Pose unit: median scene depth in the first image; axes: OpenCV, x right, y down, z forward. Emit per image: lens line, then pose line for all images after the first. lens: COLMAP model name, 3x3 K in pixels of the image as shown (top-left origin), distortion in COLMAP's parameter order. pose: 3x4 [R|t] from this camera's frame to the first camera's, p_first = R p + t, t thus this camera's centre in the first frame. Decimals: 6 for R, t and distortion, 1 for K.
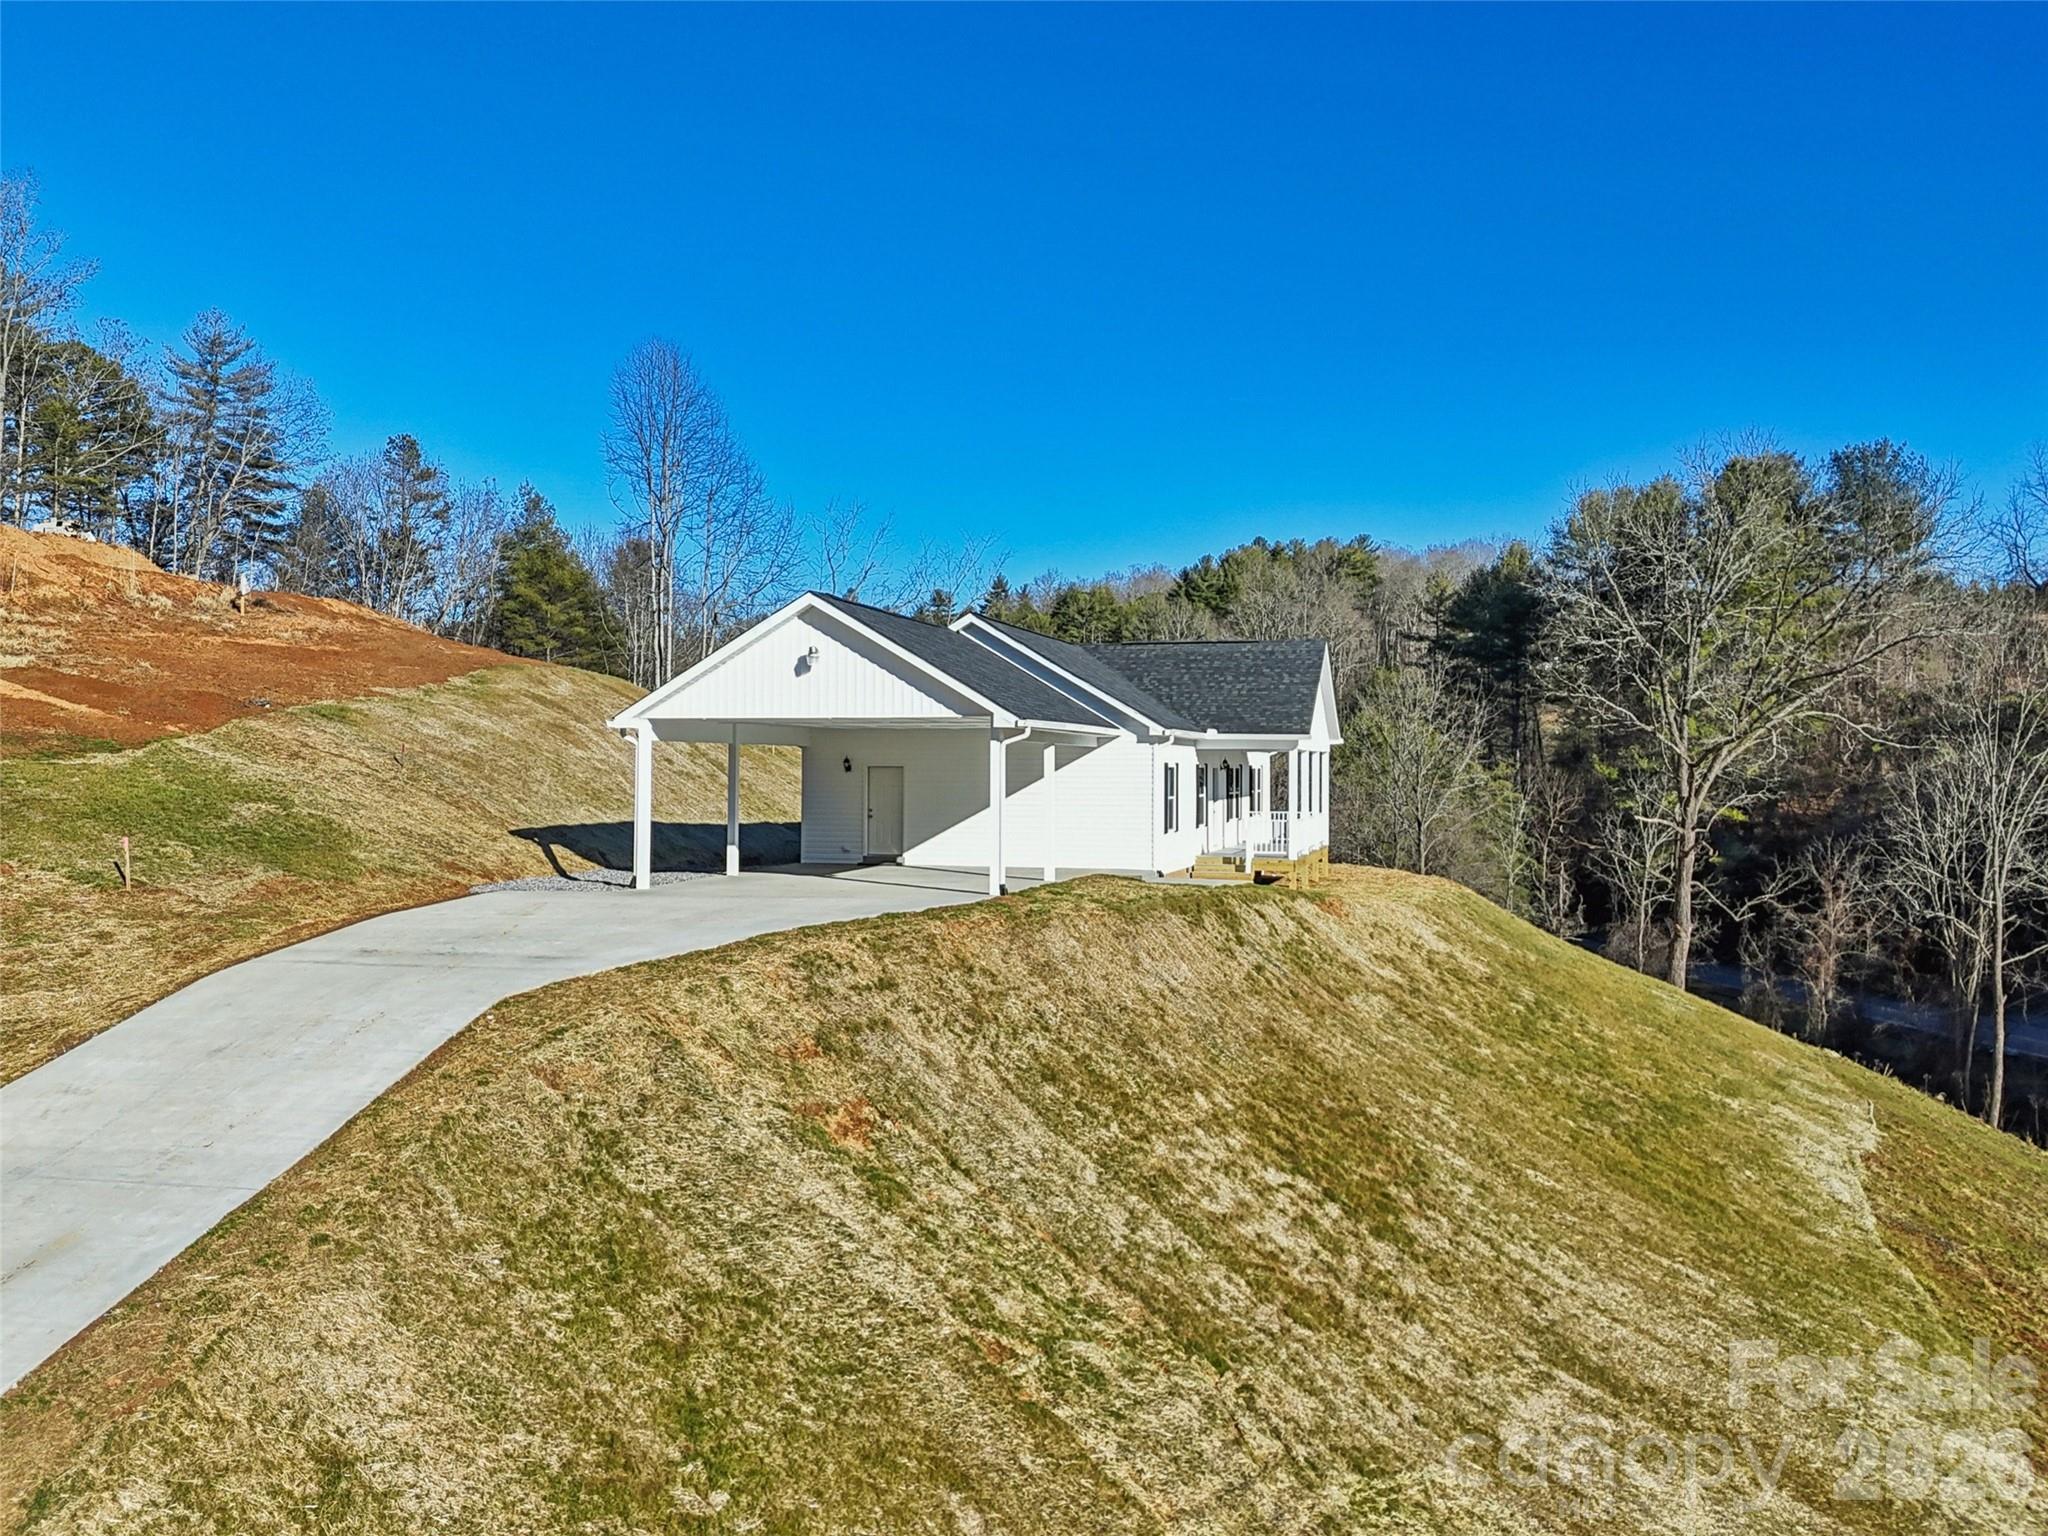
lens RADIAL K [[1665.1, 0, 1024.0], [0, 1665.1, 768.0], [0, 0, 1]] dist [0.107738, -0.143396]
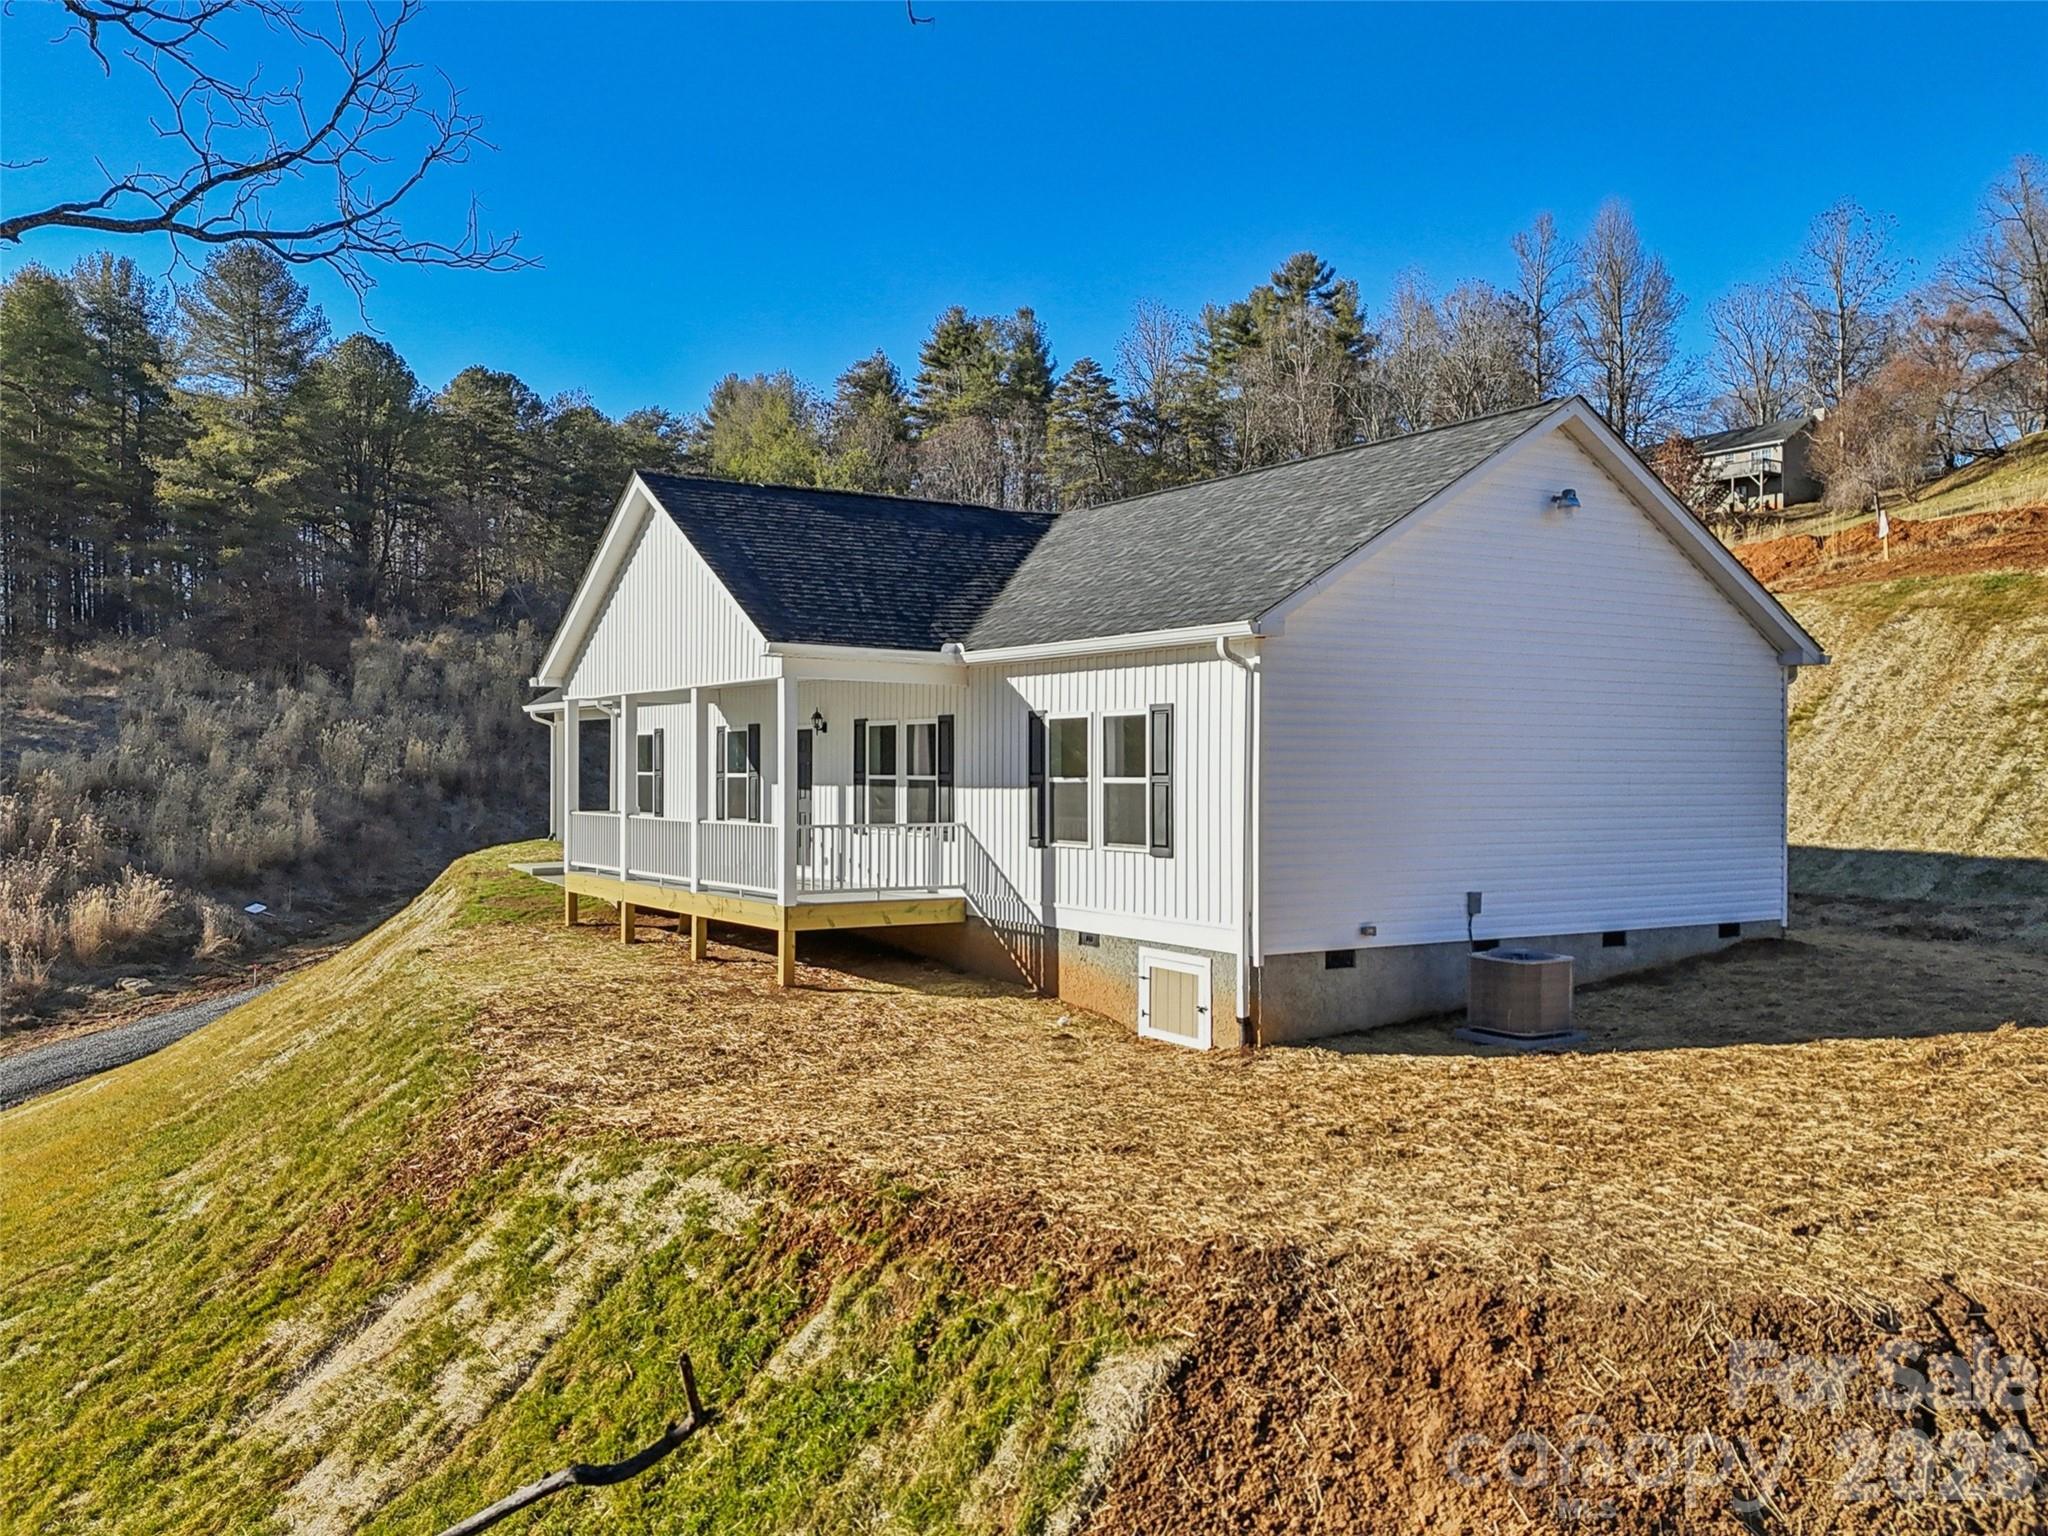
lens RADIAL K [[1701.1, 0, 1024.0], [0, 1701.1, 768.0], [0, 0, 1]] dist [0.041950, -0.005485]
pose [[-0.655467, -0.005320, -0.755205, 0.578284], [-0.004723, 0.999985, -0.002944, 0.016741], [0.755209, 0.001637, -0.655482, 1.650852]]
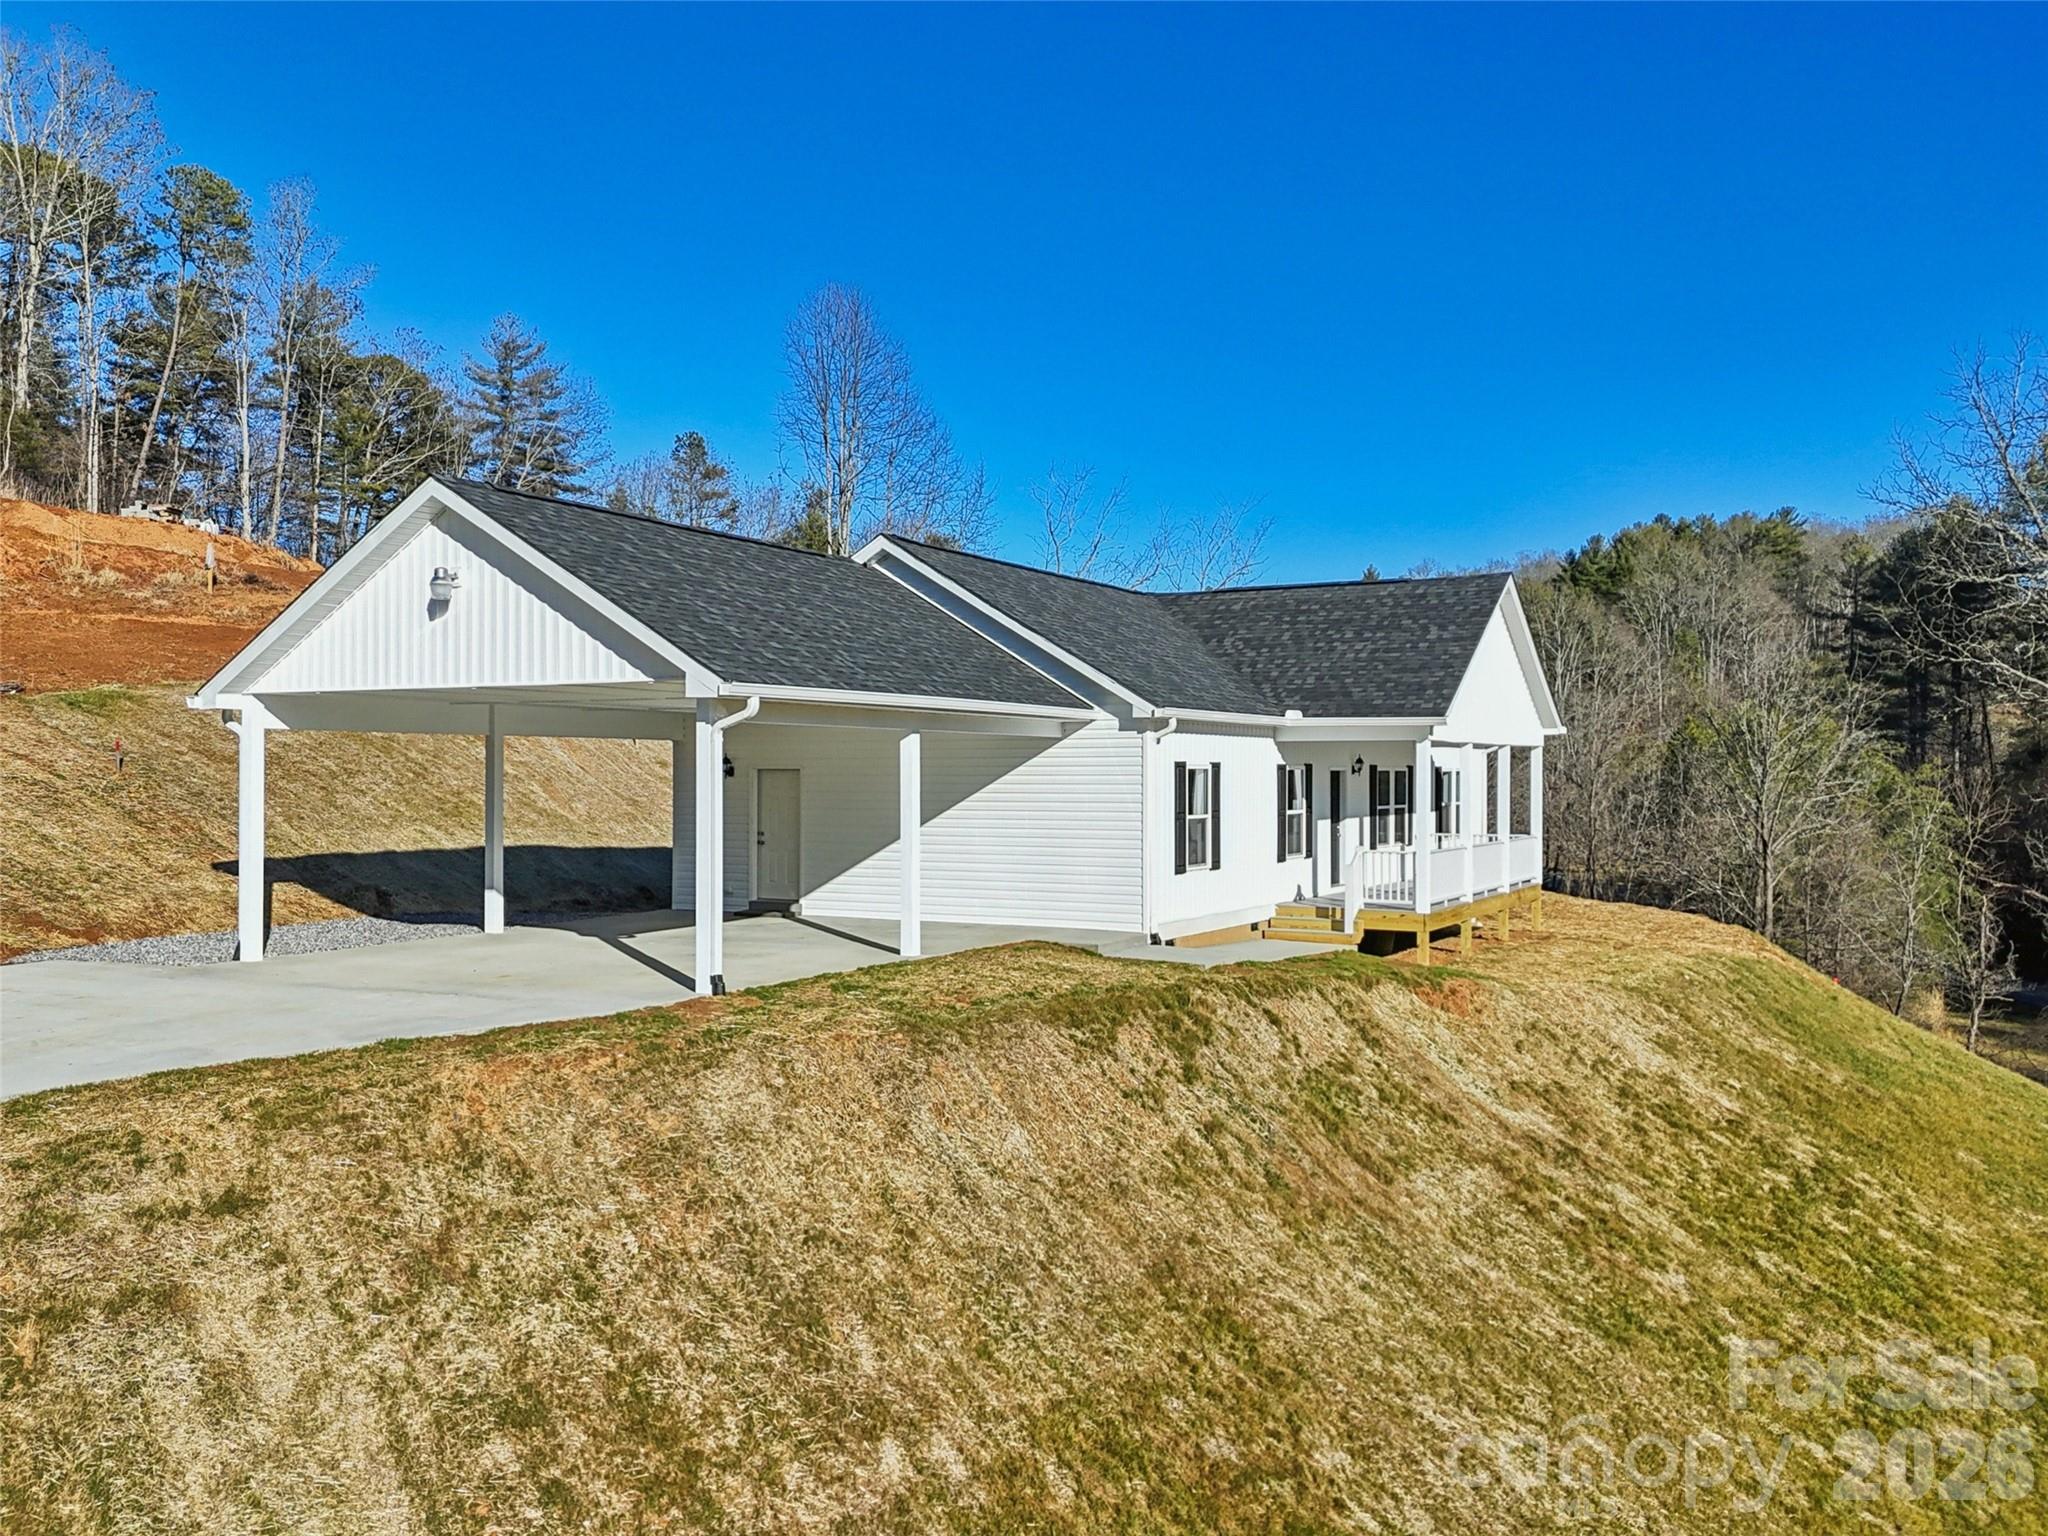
lens RADIAL K [[1701.1, 0, 1024.0], [0, 1701.1, 768.0], [0, 0, 1]] dist [0.041950, -0.005485]
pose [[0.974482, -0.003391, -0.224440, 0.168519], [0.002774, 0.999991, -0.003066, 0.000961], [0.224449, 0.002366, 0.974483, 0.349618]]
